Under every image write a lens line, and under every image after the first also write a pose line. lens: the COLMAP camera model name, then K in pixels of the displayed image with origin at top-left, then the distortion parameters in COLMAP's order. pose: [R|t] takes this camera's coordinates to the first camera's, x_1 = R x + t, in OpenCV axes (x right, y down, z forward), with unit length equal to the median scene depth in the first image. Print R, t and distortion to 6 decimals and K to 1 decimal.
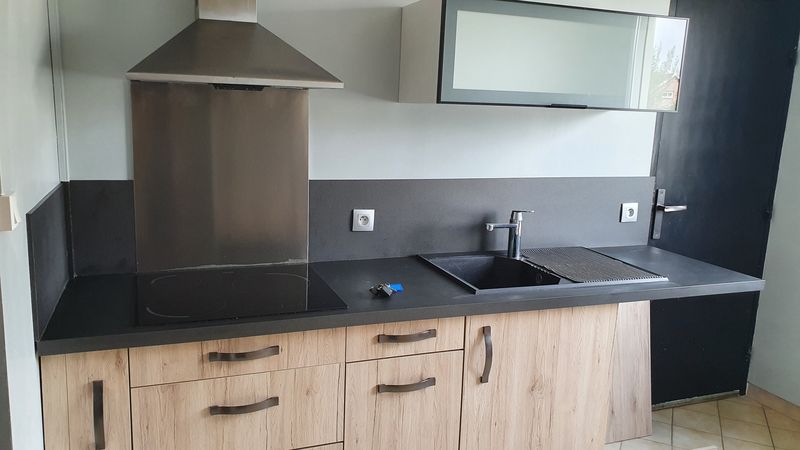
lens RADIAL K [[628.3, 0, 393.2], [0, 628.3, 230.8], [0, 0, 1]] dist [0.029630, 0.000266]
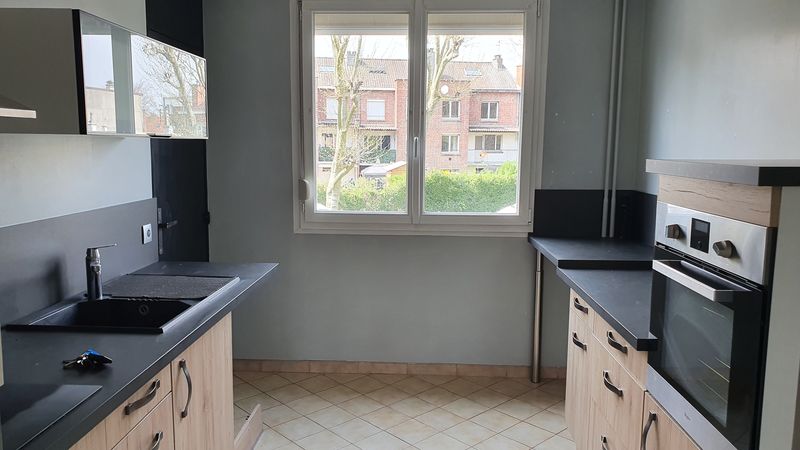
lens RADIAL K [[628.3, 0, 393.2], [0, 628.3, 230.8], [0, 0, 1]] dist [0.029630, 0.000266]
pose [[0.397413, -0.155849, 0.904309, -0.497050], [0.180102, 0.979552, 0.089668, -0.064023], [-0.899792, 0.127232, 0.417355, 0.221422]]
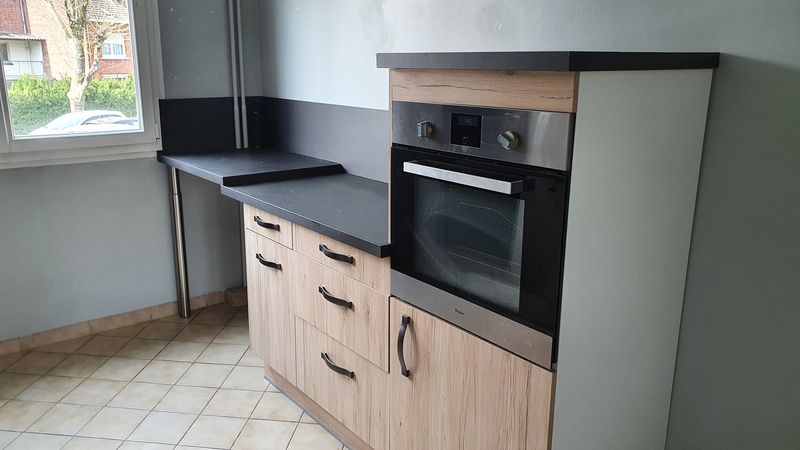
lens RADIAL K [[628.3, 0, 393.2], [0, 628.3, 230.8], [0, 0, 1]] dist [0.029630, 0.000266]
pose [[-0.296278, -0.285181, 0.911533, -0.362550], [0.164990, 0.924753, 0.342944, -0.080085], [-0.940743, 0.252000, -0.226932, 0.457497]]
